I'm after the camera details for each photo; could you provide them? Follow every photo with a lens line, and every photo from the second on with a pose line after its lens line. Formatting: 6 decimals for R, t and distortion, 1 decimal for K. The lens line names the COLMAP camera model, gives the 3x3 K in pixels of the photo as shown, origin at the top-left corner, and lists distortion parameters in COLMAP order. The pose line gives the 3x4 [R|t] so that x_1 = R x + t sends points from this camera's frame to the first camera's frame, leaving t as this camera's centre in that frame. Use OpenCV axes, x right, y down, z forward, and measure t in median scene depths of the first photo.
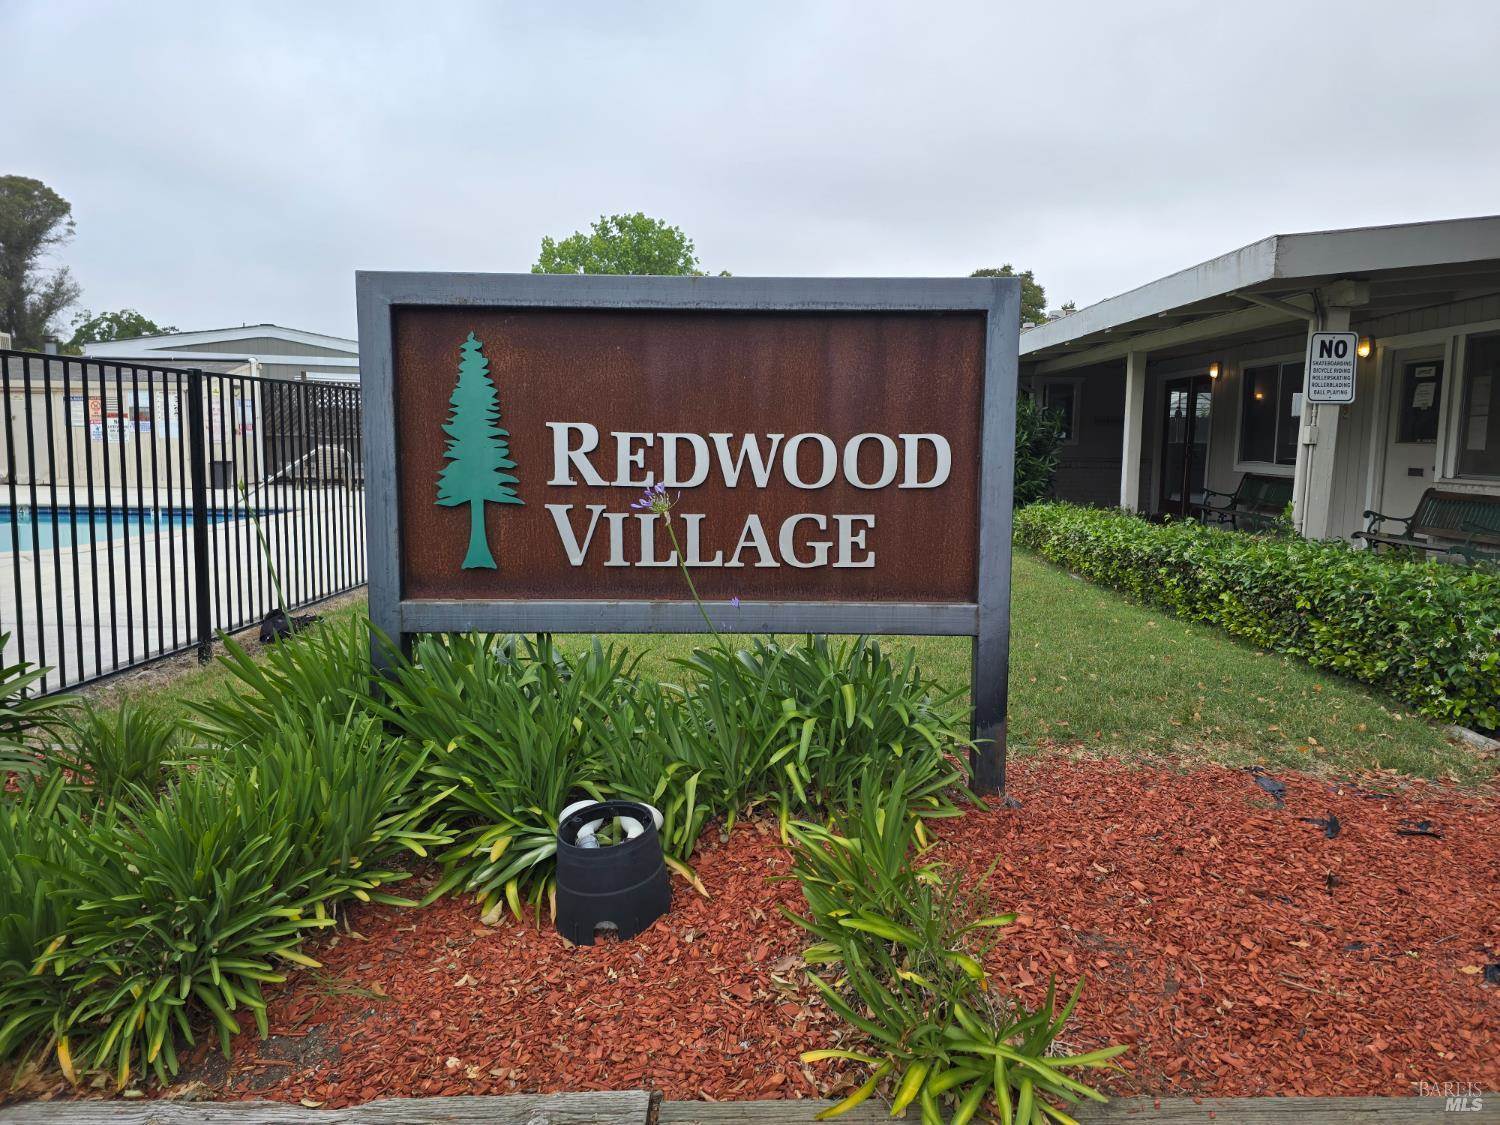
lens RADIAL K [[1008.8, 0, 766.5], [0, 1008.8, 551.8], [0, 0, 1]] dist [0.094200, -0.086268]
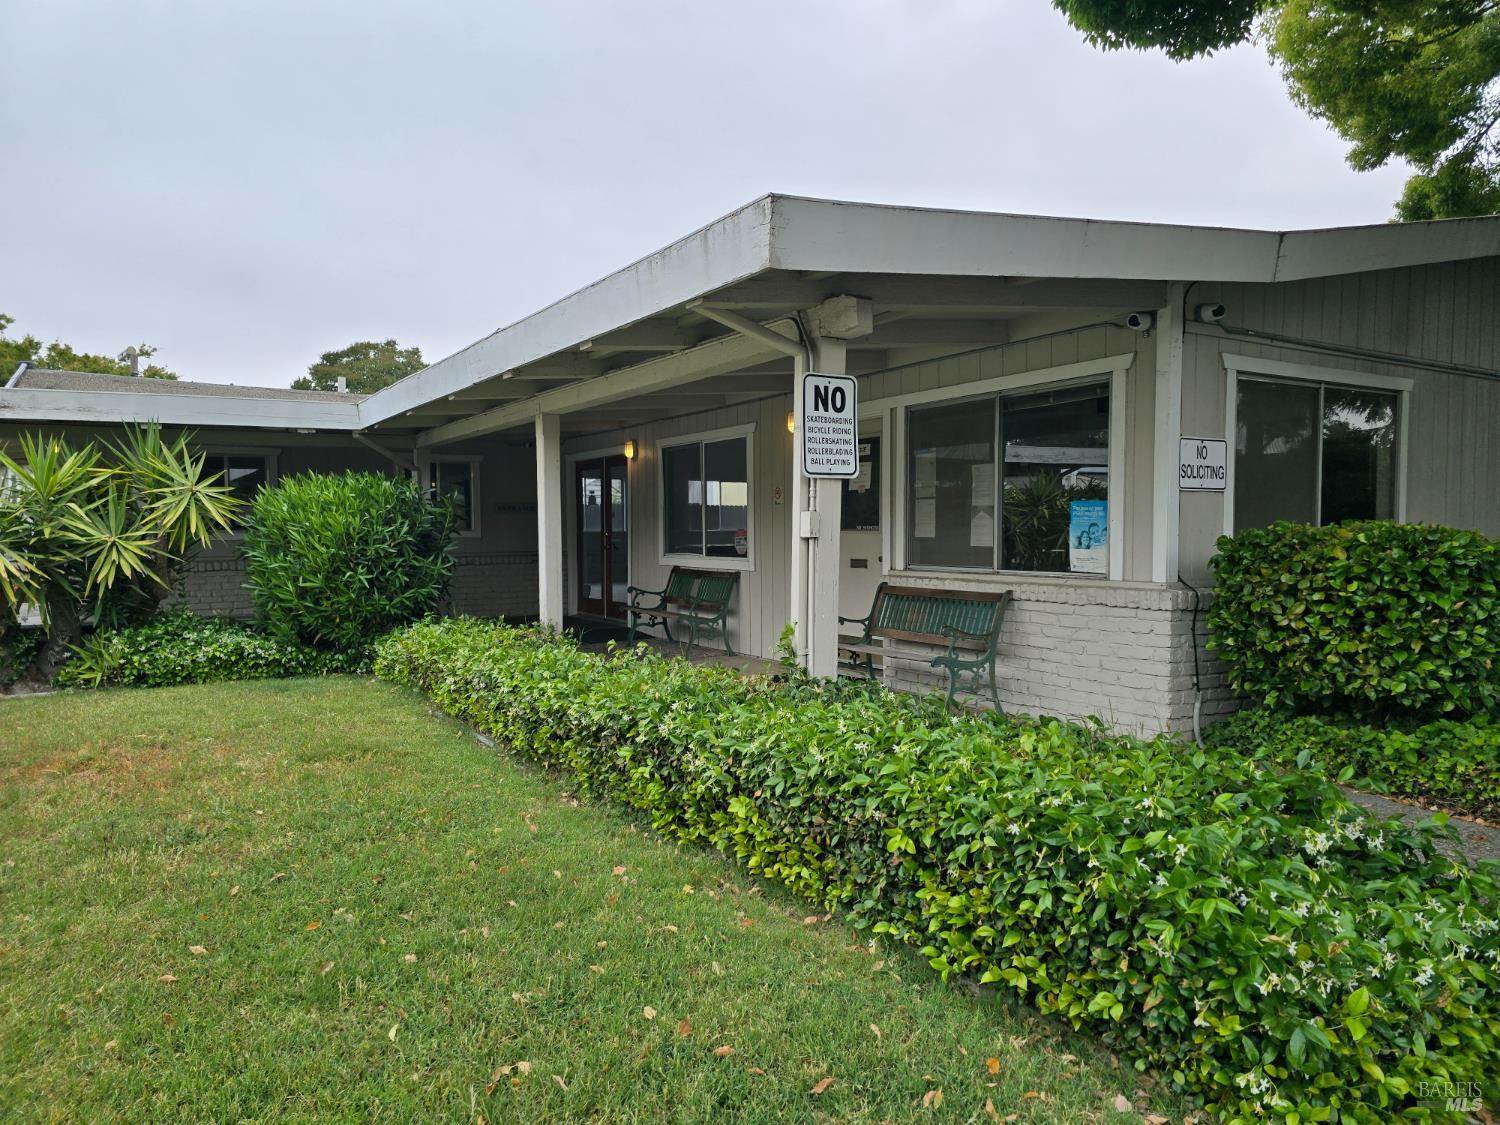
lens RADIAL K [[1008.8, 0, 766.5], [0, 1008.8, 551.8], [0, 0, 1]] dist [0.094200, -0.086268]
pose [[0.843771, -0.031960, 0.535751, 0.137078], [0.078163, 0.994900, -0.063750, -0.051019], [-0.530982, 0.095666, 0.841966, 0.423295]]
